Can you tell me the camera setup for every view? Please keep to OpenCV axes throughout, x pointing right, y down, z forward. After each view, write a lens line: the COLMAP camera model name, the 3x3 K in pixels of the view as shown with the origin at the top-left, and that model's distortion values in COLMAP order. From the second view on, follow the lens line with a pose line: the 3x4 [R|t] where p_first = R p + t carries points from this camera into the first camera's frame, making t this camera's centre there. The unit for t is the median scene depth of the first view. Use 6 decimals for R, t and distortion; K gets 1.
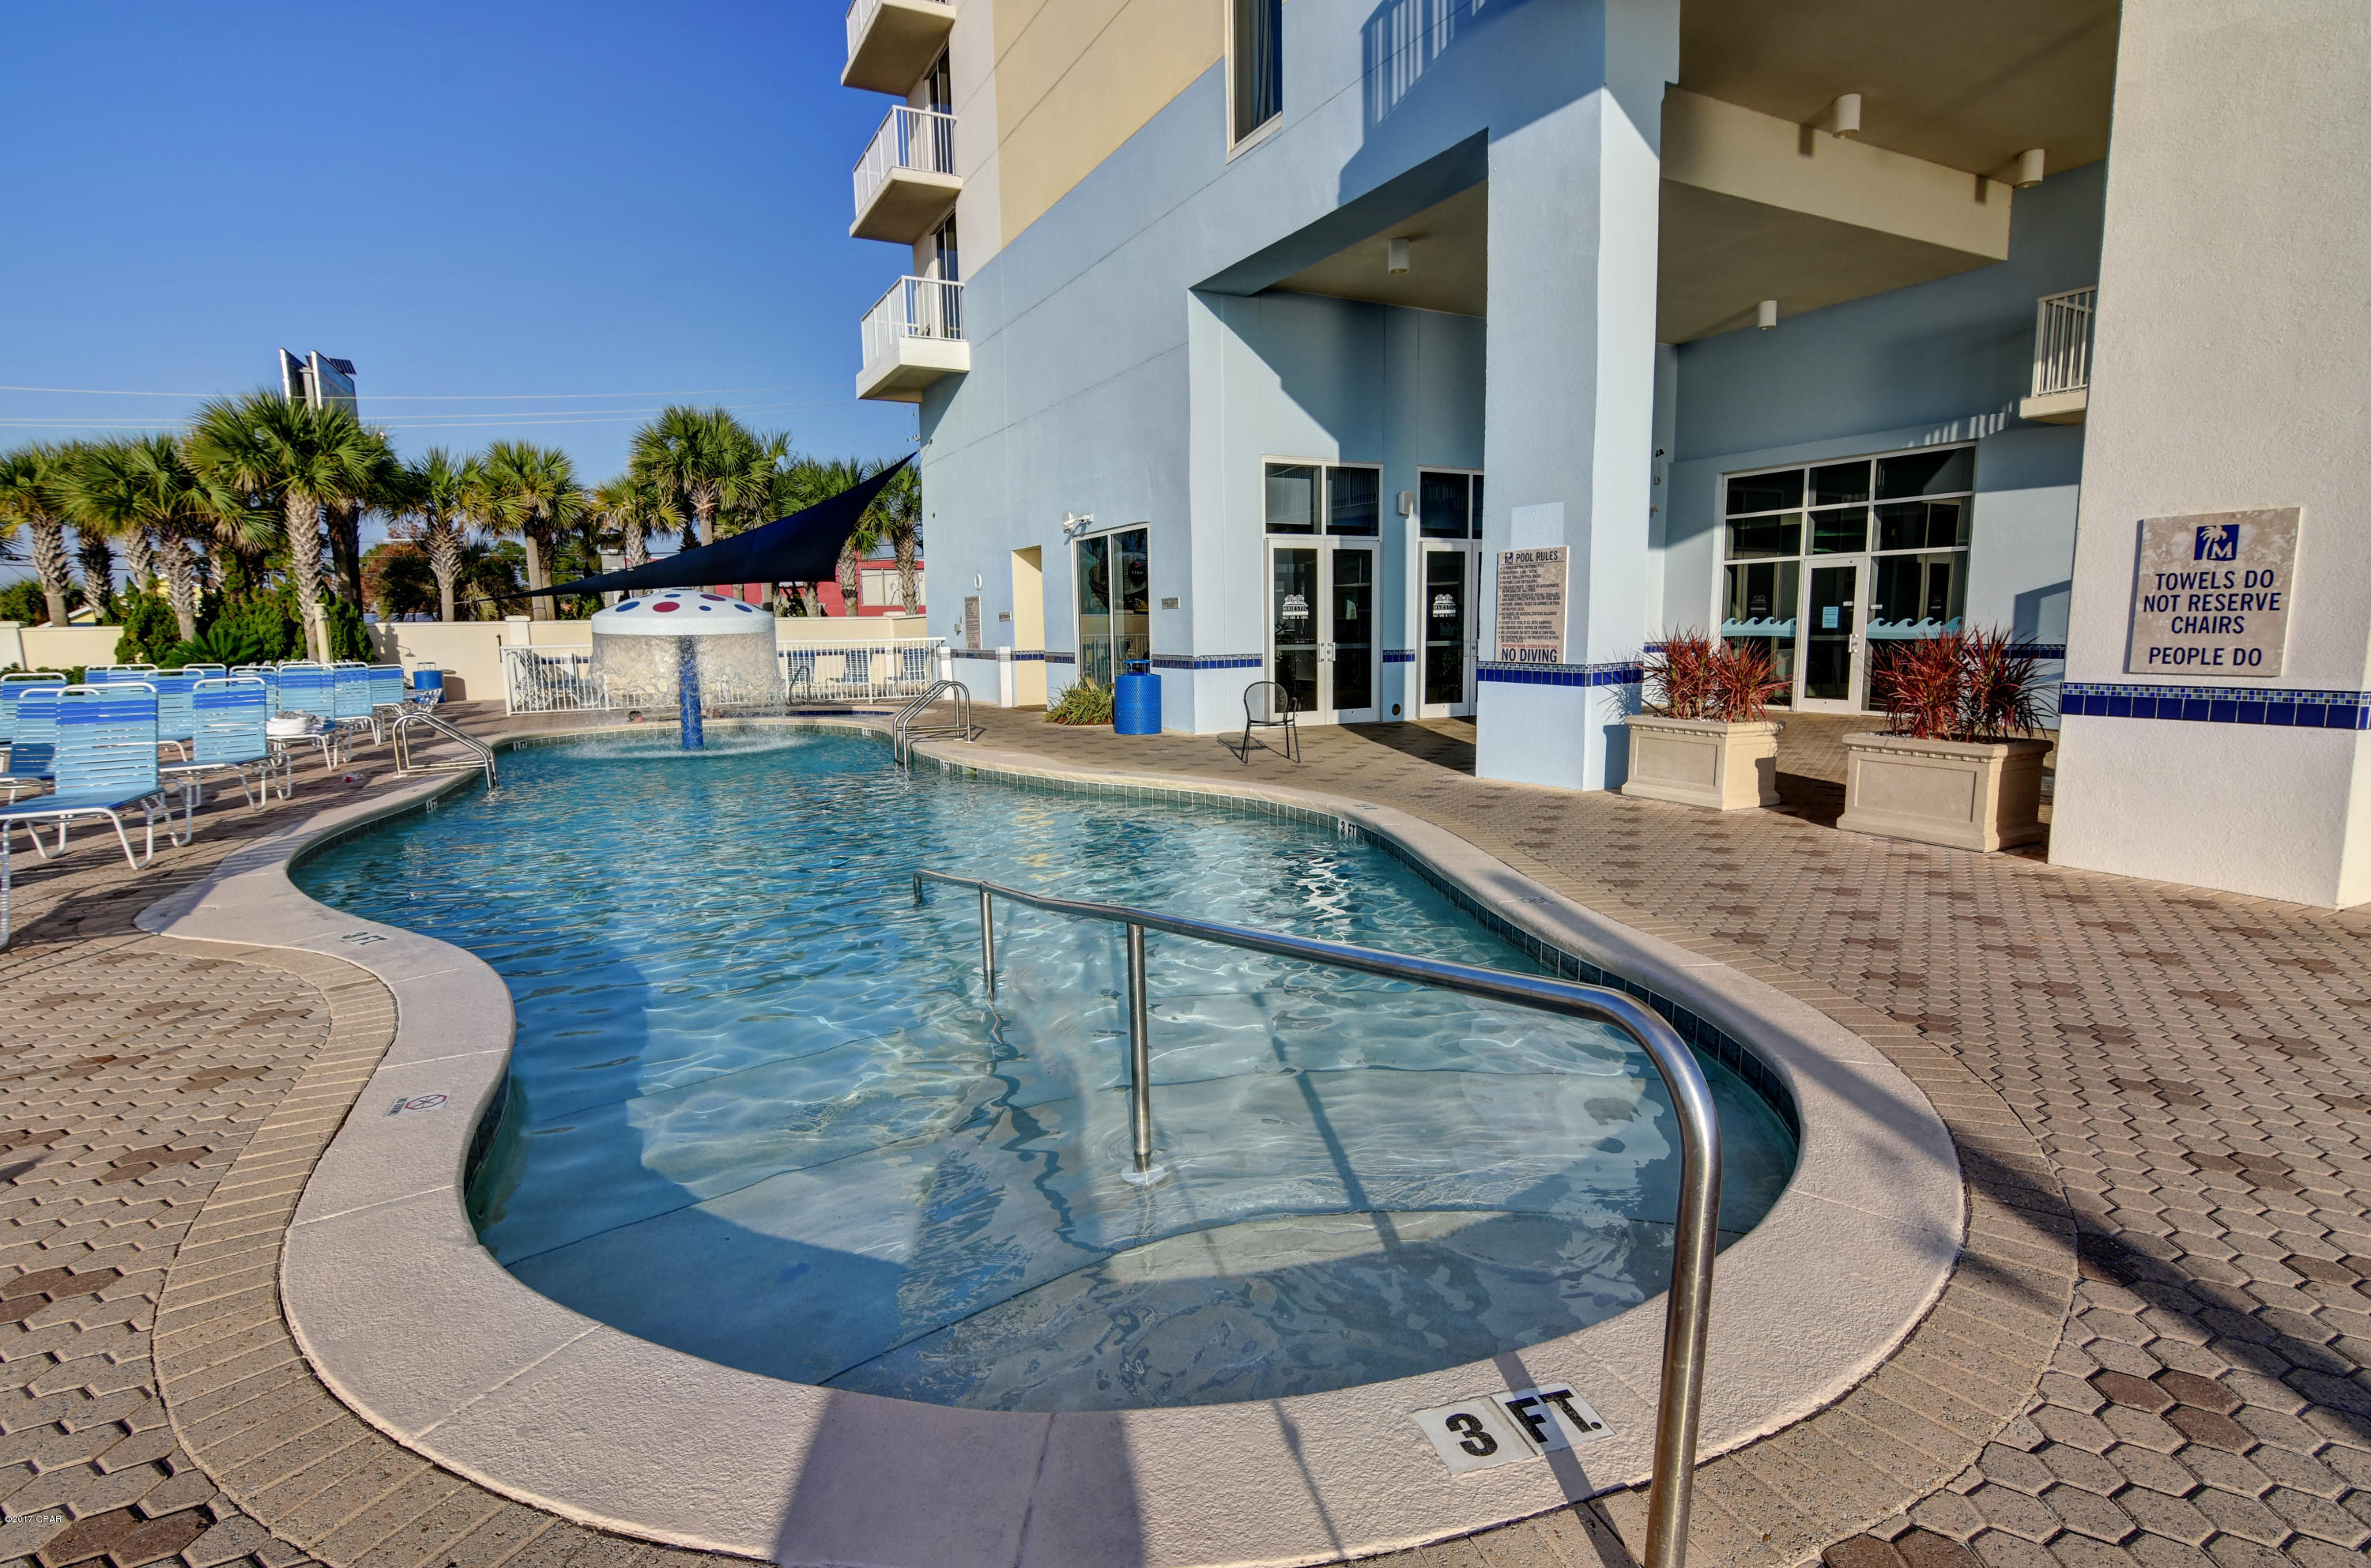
lens RADIAL K [[1181.9, 0, 1192.0], [0, 1181.9, 806.1], [0, 0, 1]] dist [-0.032955, 0.012032]
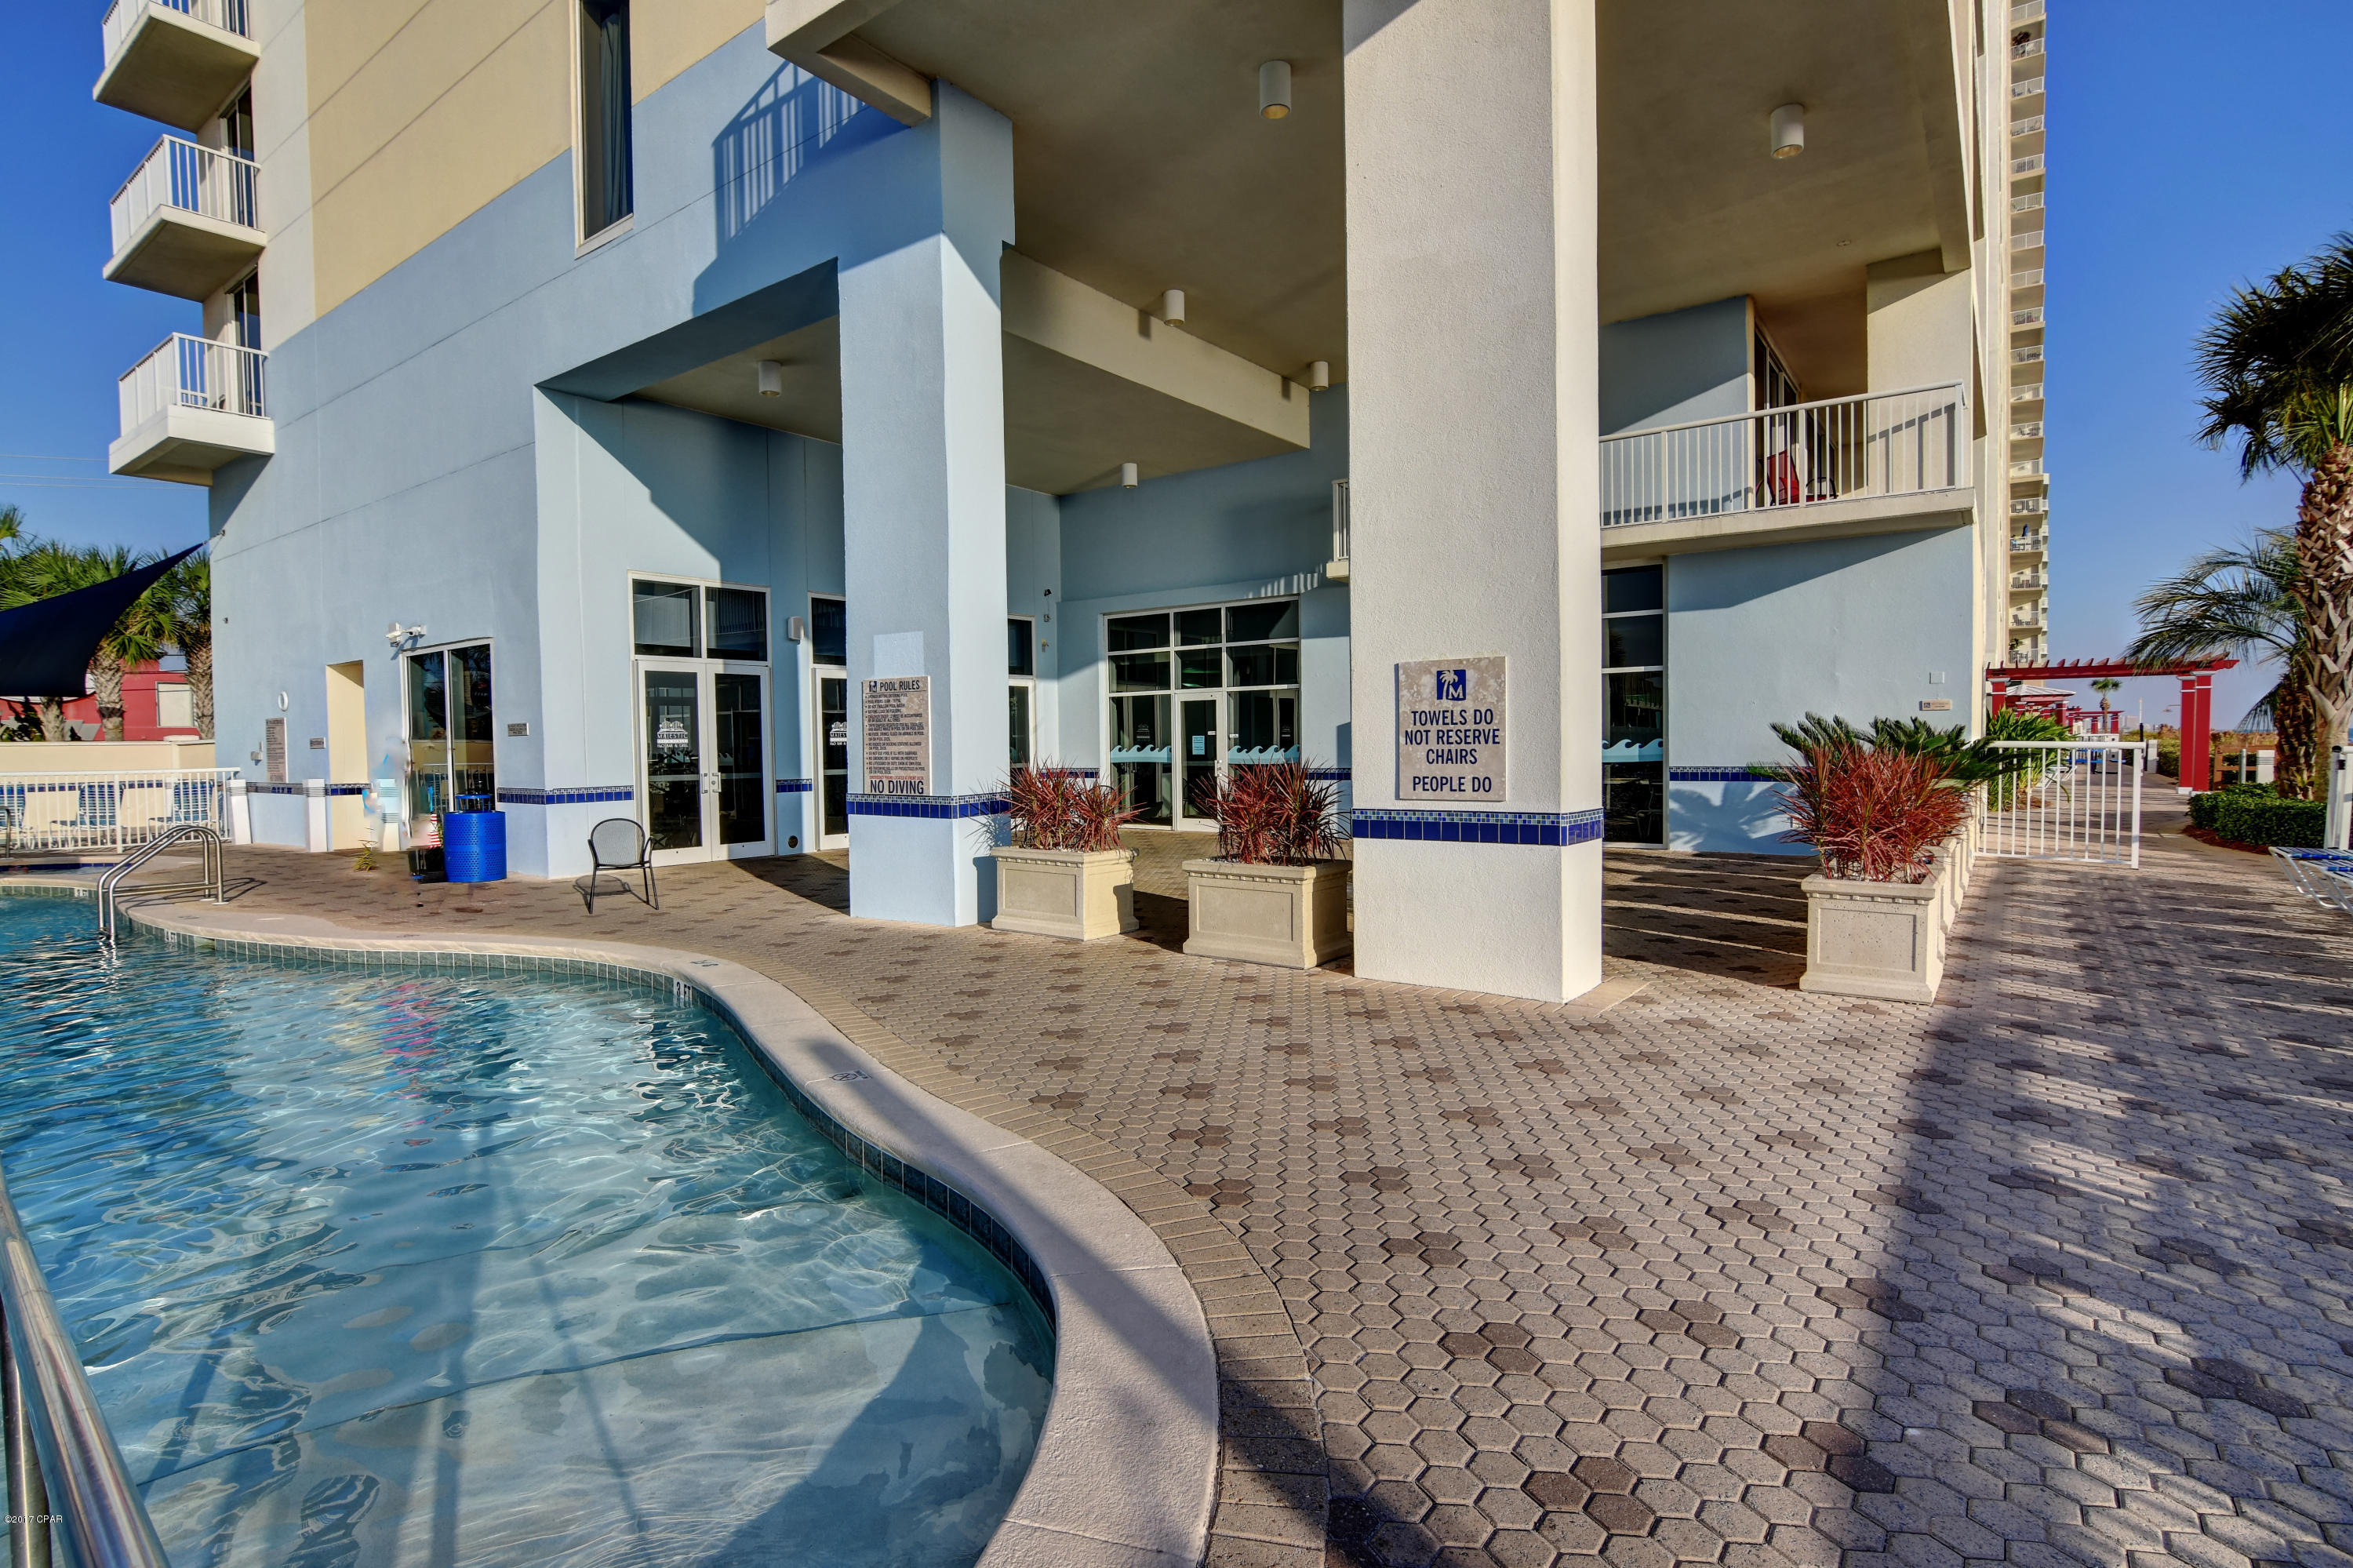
lens RADIAL K [[1137.8, 0, 1176.5], [0, 1137.8, 784.0], [0, 0, 1]] dist [-0.020987, 0.001326]
pose [[0.901732, -0.012964, 0.432101, 0.077954], [0.065245, 0.992182, -0.106388, -0.014667], [-0.427344, 0.124126, 0.895528, 0.063572]]
